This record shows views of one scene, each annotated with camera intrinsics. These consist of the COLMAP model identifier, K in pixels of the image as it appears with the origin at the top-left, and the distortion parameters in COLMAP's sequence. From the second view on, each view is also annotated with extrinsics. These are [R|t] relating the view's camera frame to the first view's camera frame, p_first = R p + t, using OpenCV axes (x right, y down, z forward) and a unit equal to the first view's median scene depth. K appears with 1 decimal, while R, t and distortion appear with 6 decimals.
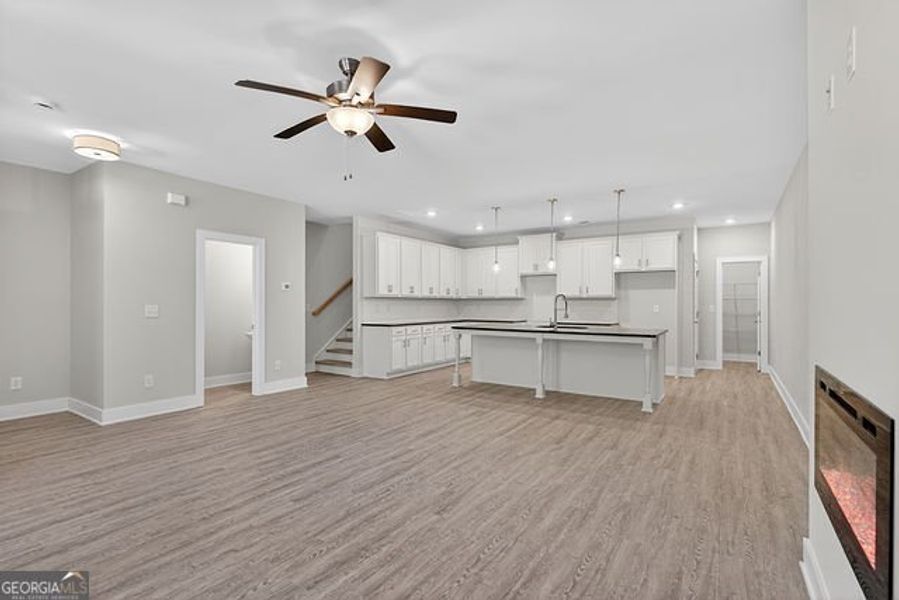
lens RADIAL K [[424.1, 0, 439.4], [0, 424.1, 304.6], [0, 0, 1]] dist [-0.000264, 0.000055]
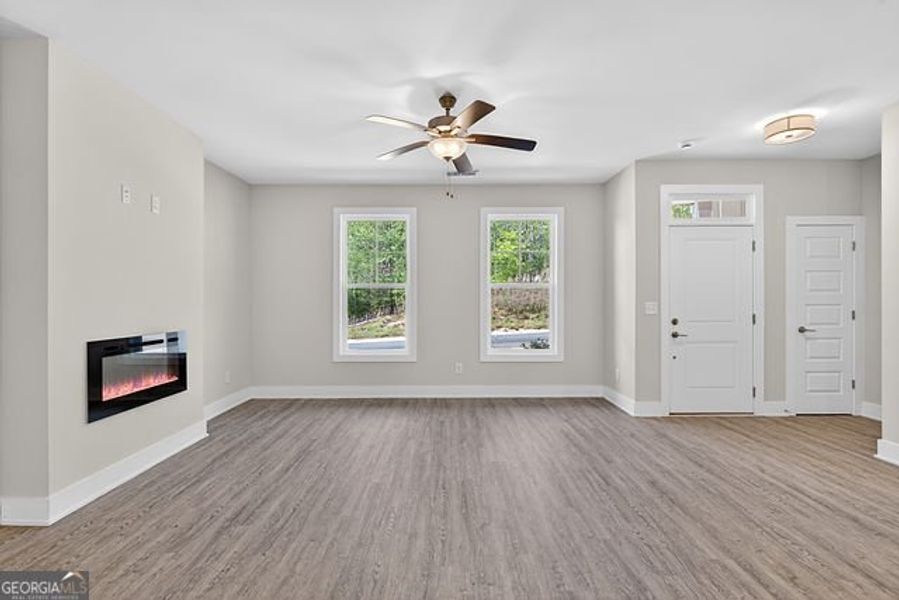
lens RADIAL K [[432.3, 0, 445.6], [0, 432.3, 300.6], [0, 0, 1]] dist [0.000074, -0.000069]
pose [[-0.823741, 0.001282, -0.566964, 0.425510], [-0.000349, 0.999996, 0.002769, -0.000877], [0.566966, 0.002479, -0.823738, 1.750388]]
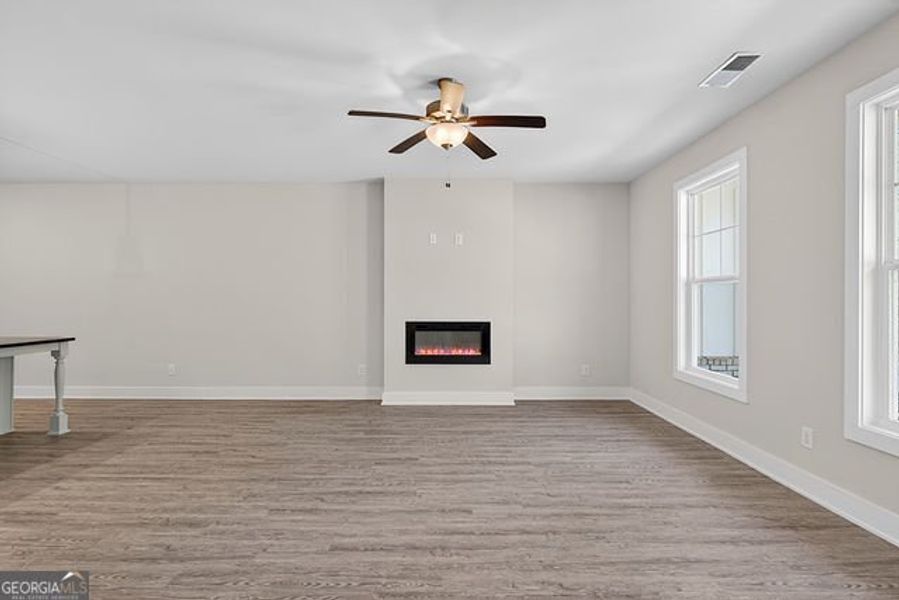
lens RADIAL K [[432.3, 0, 445.6], [0, 432.3, 300.6], [0, 0, 1]] dist [0.000074, -0.000069]
pose [[-0.555529, -0.005040, 0.831482, -0.995193], [0.001544, 0.999974, 0.007094, -0.008765], [-0.831496, 0.005225, -0.555507, 1.418248]]
